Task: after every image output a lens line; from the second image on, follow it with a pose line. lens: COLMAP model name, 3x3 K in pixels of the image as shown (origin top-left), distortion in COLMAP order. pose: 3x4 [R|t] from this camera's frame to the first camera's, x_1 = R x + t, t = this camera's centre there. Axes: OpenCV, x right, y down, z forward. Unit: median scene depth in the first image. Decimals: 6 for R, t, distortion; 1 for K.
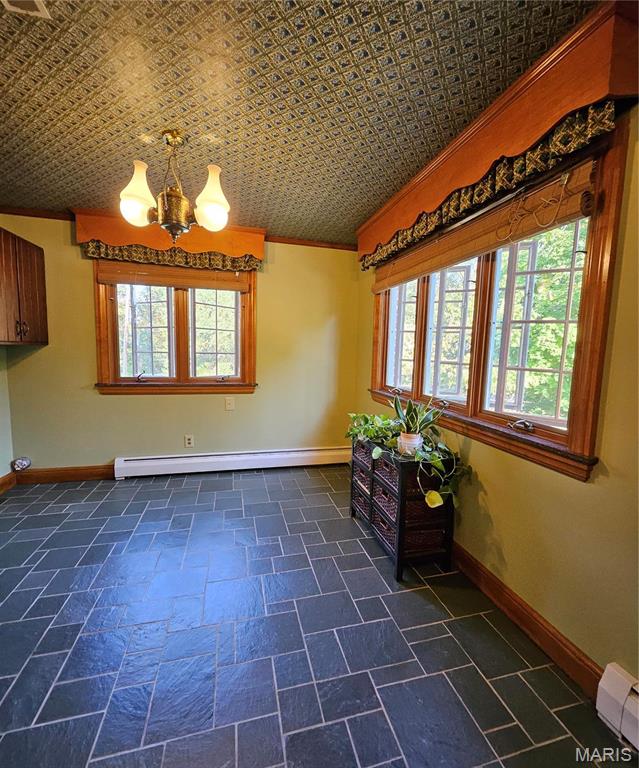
lens RADIAL K [[333.8, 0, 318.8], [0, 333.8, 384.0], [0, 0, 1]] dist [0.006017, -0.001412]
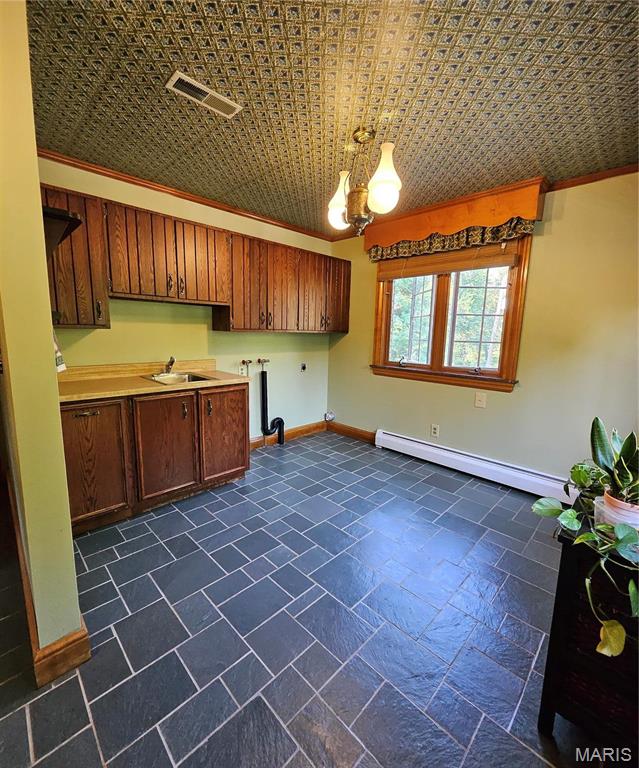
lens RADIAL K [[333.8, 0, 319.1], [0, 333.8, 383.9], [0, 0, 1]] dist [0.006017, -0.001412]
pose [[0.508854, 0.121949, -0.852171, 0.277764], [-0.099932, 0.991591, 0.082228, -0.013155], [0.855033, 0.043317, 0.516762, 0.202303]]
